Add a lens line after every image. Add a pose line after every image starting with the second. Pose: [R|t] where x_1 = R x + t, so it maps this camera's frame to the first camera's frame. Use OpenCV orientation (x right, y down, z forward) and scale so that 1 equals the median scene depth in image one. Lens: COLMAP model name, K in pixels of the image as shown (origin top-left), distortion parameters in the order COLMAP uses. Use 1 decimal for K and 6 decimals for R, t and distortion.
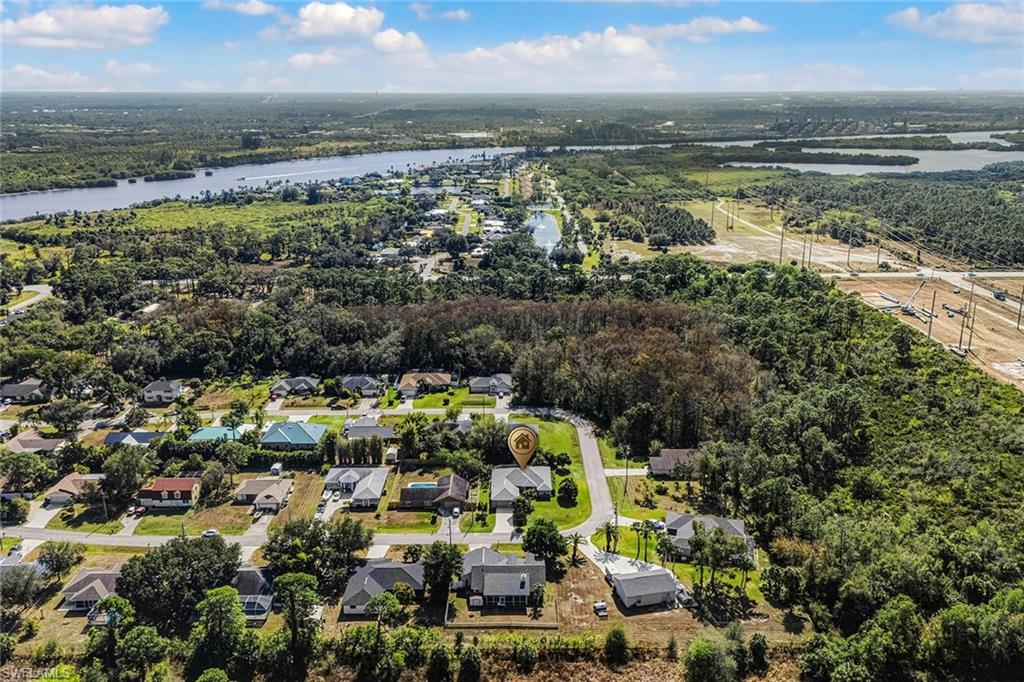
lens RADIAL K [[884.0, 0, 517.8], [0, 884.0, 337.2], [0, 0, 1]] dist [0.070162, -0.076323]
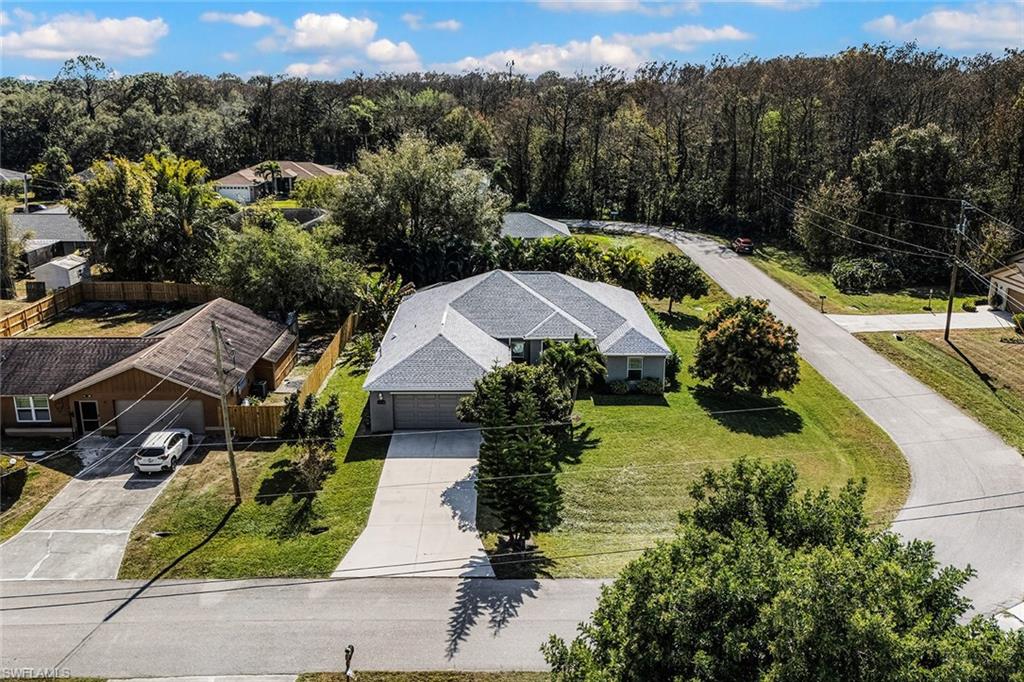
lens RADIAL K [[884.0, 0, 512.9], [0, 884.0, 346.6], [0, 0, 1]] dist [0.070162, -0.076323]
pose [[0.999928, 0.004690, 0.011012, -0.000624], [-0.004921, 0.999765, 0.021095, 0.167800], [-0.010910, -0.021148, 0.999717, 0.800787]]
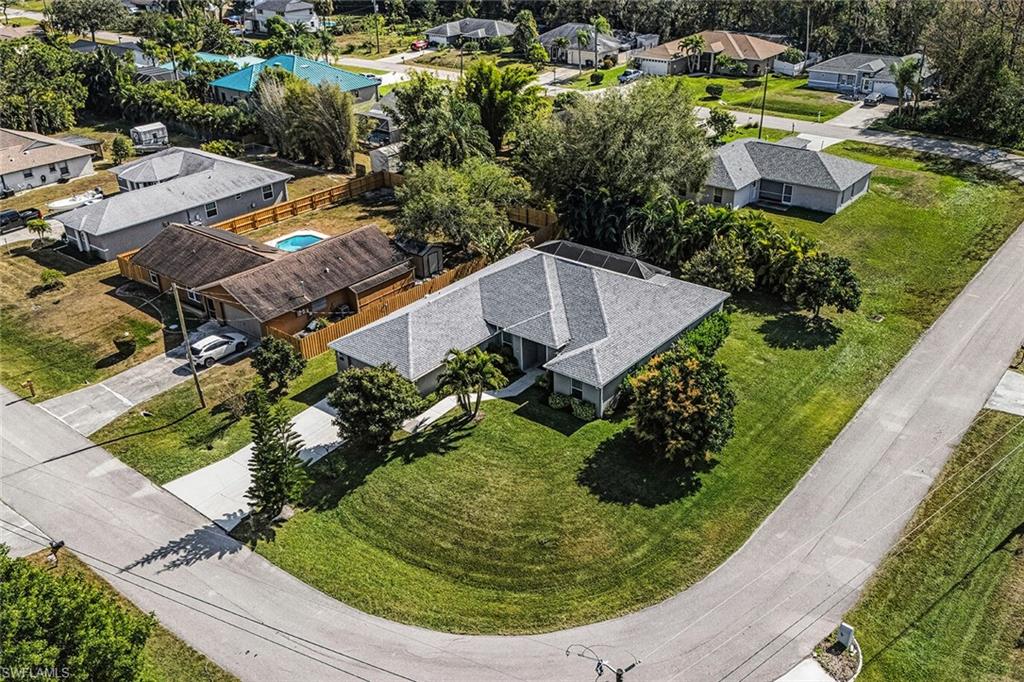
lens RADIAL K [[884.0, 0, 514.4], [0, 884.0, 341.7], [0, 0, 1]] dist [0.070162, -0.076323]
pose [[0.773140, 0.280388, -0.568891, 0.138700], [-0.144647, 0.951285, 0.272277, 0.110092], [0.617521, -0.128220, 0.776033, 0.836161]]
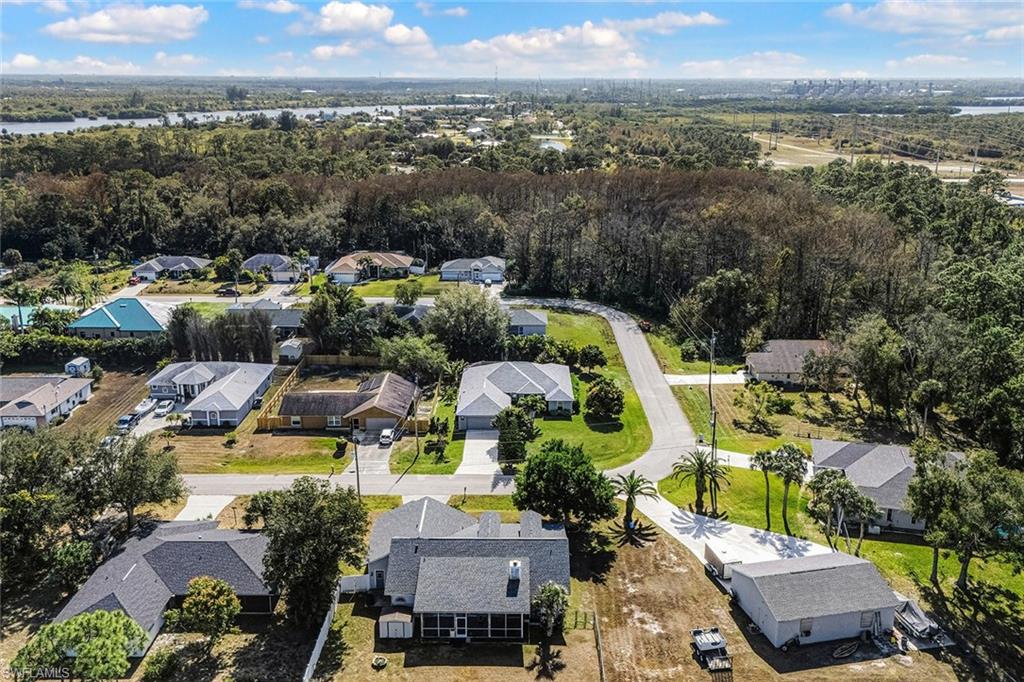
lens RADIAL K [[884.0, 0, 511.6], [0, 884.0, 337.0], [0, 0, 1]] dist [0.070162, -0.076323]
pose [[0.999908, 0.009935, -0.009286, 0.005946], [-0.009777, 0.999809, 0.016911, 0.127618], [0.009452, -0.016819, 0.999814, 0.481775]]
